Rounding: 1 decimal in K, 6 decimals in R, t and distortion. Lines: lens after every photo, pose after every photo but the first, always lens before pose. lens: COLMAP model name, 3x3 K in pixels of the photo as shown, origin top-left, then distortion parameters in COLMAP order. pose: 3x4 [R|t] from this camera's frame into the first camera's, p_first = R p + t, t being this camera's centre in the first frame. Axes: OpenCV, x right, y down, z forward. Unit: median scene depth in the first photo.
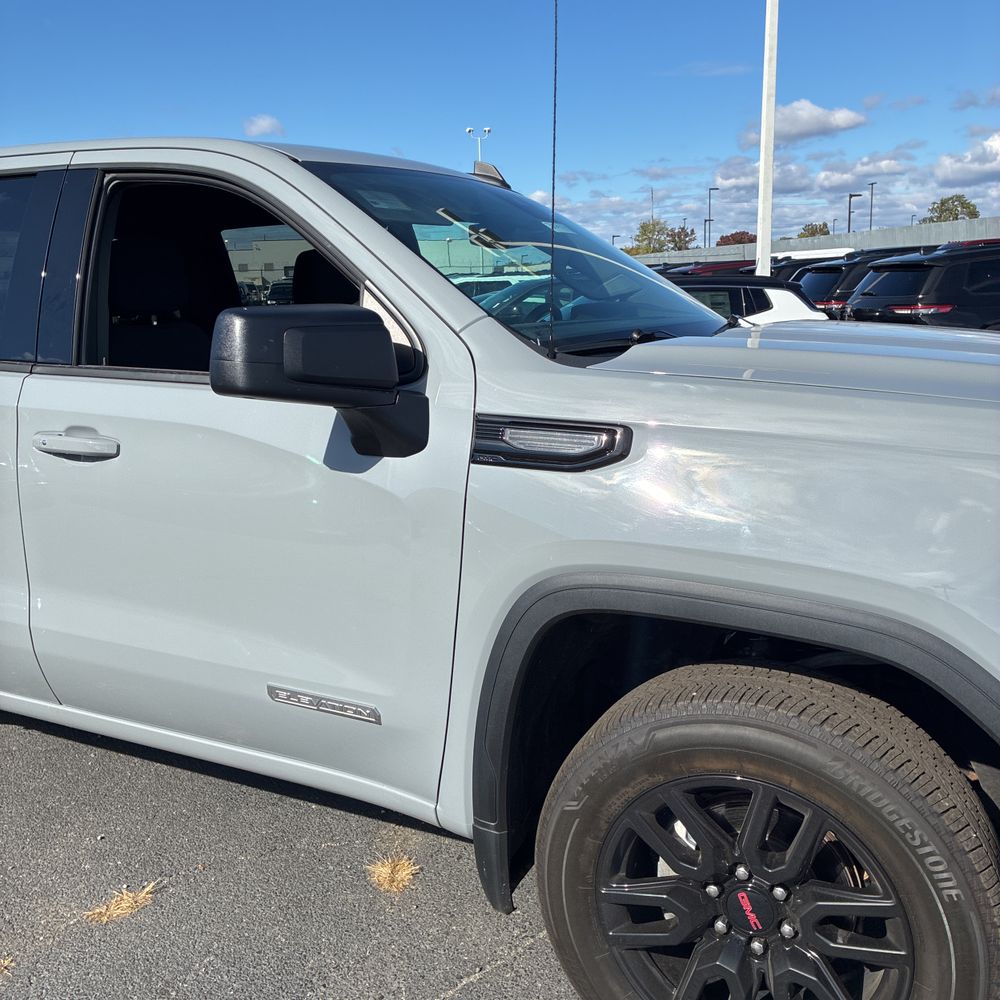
lens RADIAL K [[1034.8, 0, 500.7], [0, 1034.8, 490.1], [0, 0, 1]] dist [0.012530, -0.010442]
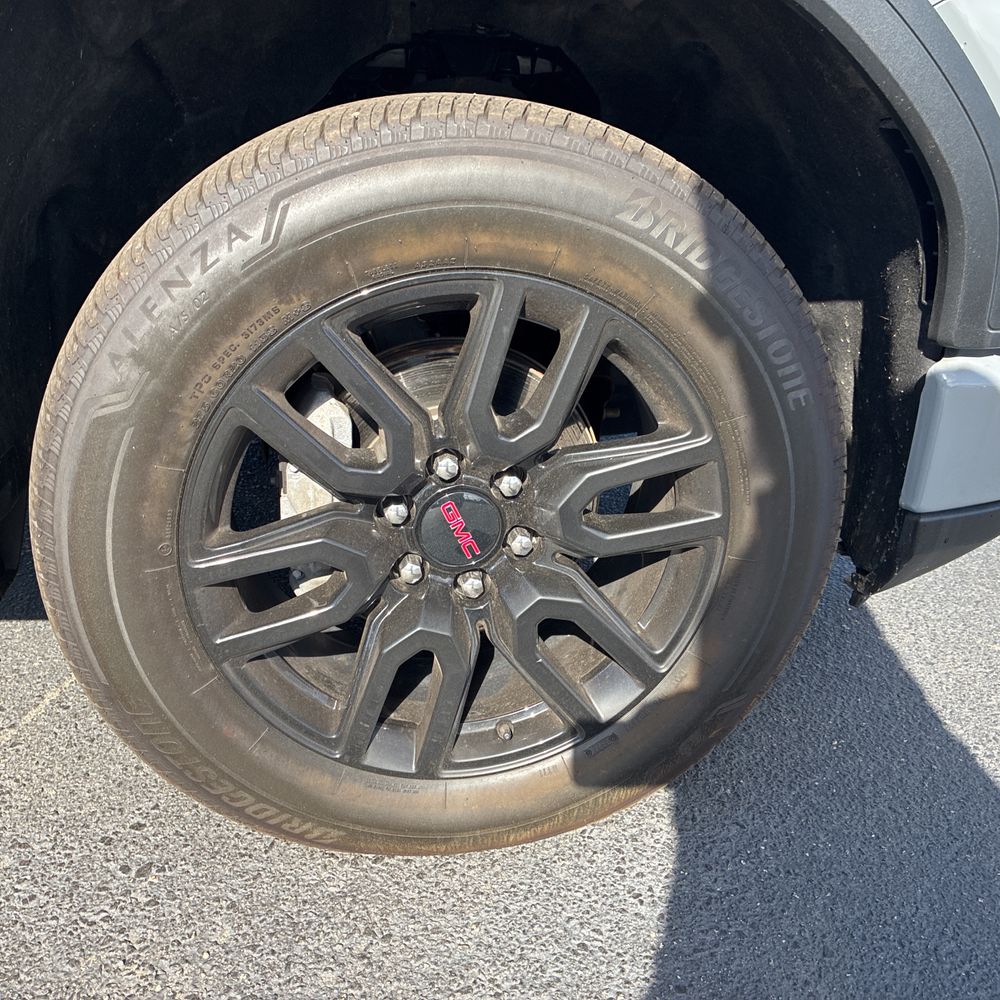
lens RADIAL K [[999.9, 0, 500.0], [0, 999.9, 500.0], [0, 0, 1]] dist [-0.011918, -0.006751]
pose [[0.796876, -0.184612, 0.575245, -0.059026], [0.066559, 0.973199, 0.220124, 0.254015], [-0.600465, -0.137124, 0.787806, 0.519445]]
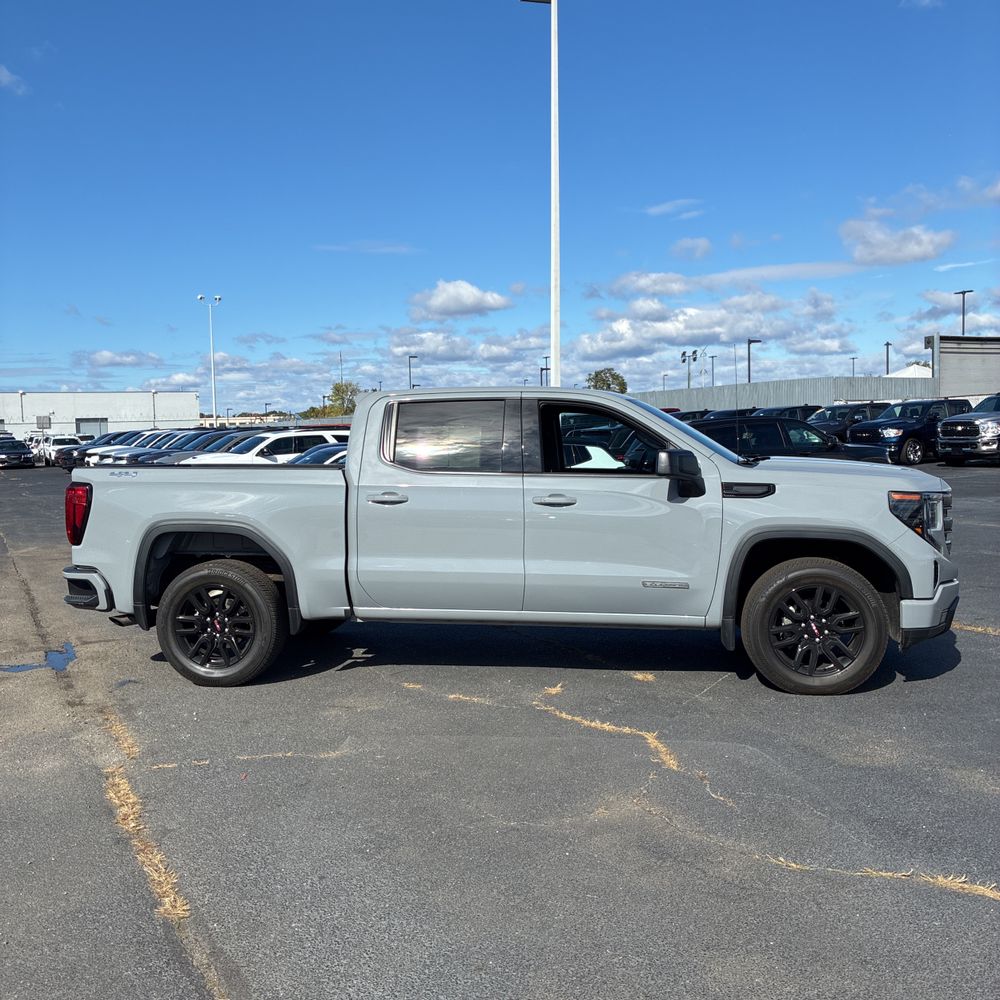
lens RADIAL K [[1022.9, 0, 500.0], [0, 1022.9, 500.0], [0, 0, 1]] dist [0.002733, -0.005248]
pose [[0.945585, -0.013228, 0.325106, -1.683399], [0.057472, 0.990253, -0.126870, 0.336900], [-0.320259, 0.138651, 0.937128, -1.712081]]
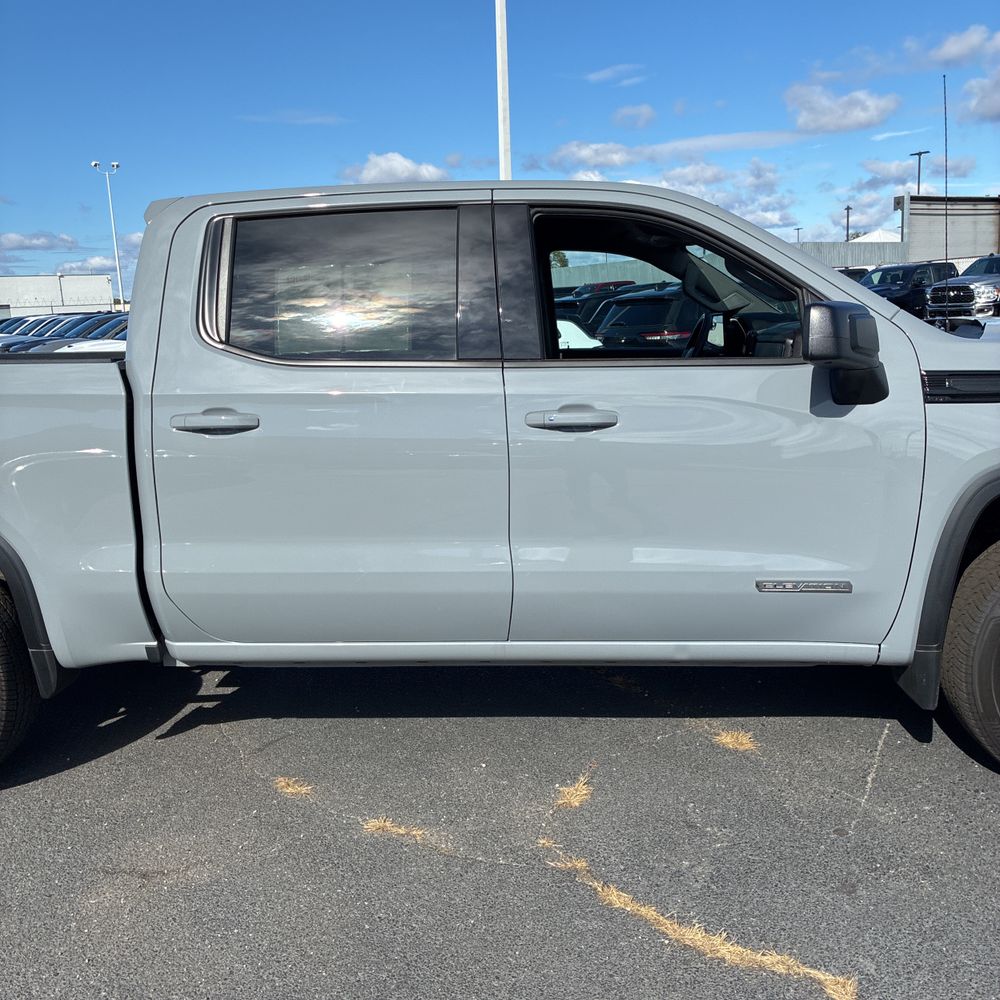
lens RADIAL K [[1020.8, 0, 522.3], [0, 1020.8, 477.4], [0, 0, 1]] dist [0.013220, -0.001329]
pose [[0.916799, -0.073722, 0.392484, -1.156524], [0.092207, 0.995334, -0.028427, 0.069685], [-0.388557, 0.062251, 0.919319, -0.147263]]
